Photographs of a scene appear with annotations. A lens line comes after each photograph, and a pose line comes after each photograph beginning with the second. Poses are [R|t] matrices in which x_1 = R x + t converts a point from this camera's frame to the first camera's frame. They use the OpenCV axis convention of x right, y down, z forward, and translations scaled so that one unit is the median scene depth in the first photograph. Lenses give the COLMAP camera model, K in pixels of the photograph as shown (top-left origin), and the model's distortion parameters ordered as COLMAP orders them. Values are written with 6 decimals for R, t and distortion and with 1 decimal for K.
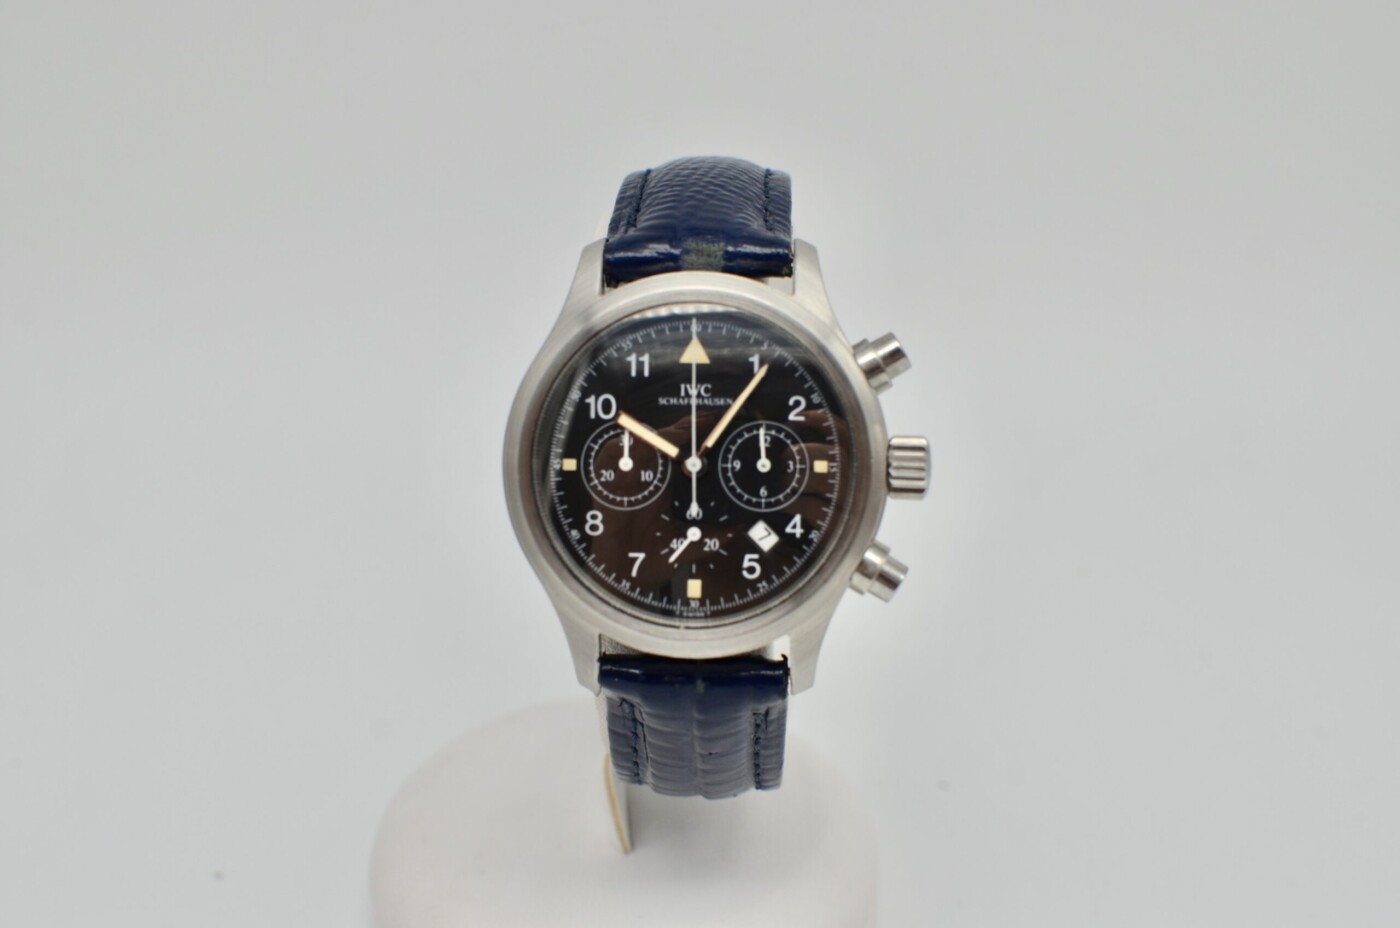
lens RADIAL K [[2288.9, 0, 700.0], [0, 2288.9, 464.0], [0, 0, 1]] dist [-0.271475, 0.147997]
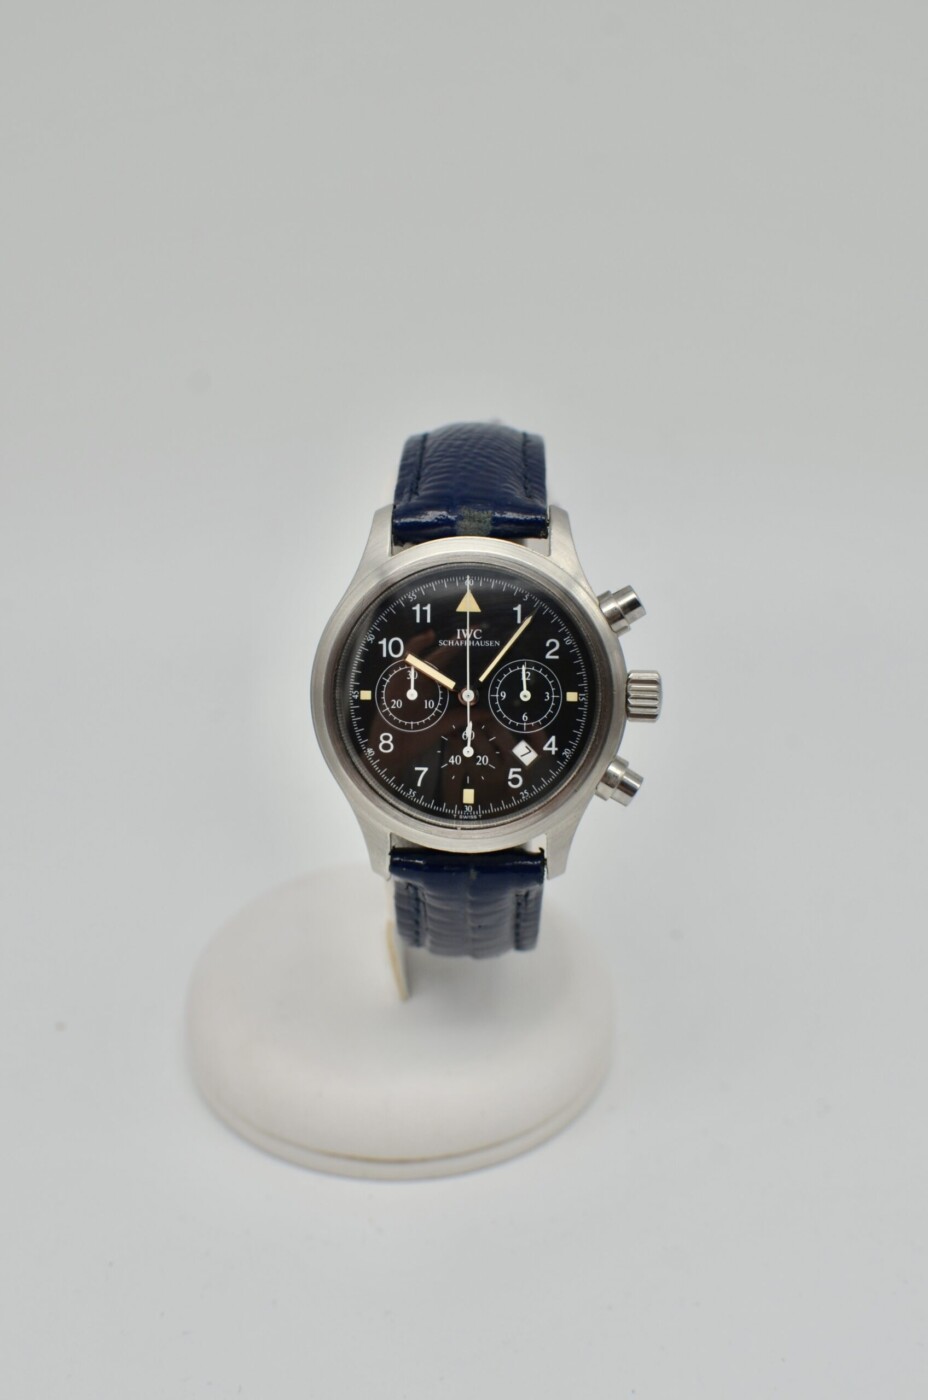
lens RADIAL K [[2288.9, 0, 464.0], [0, 2288.9, 700.0], [0, 0, 1]] dist [-0.271475, 0.147997]
pose [[0.999815, -0.003815, 0.018873, -0.027772], [0.002554, 0.997789, 0.066411, -0.078017], [-0.019085, -0.066350, 0.997614, -0.217506]]
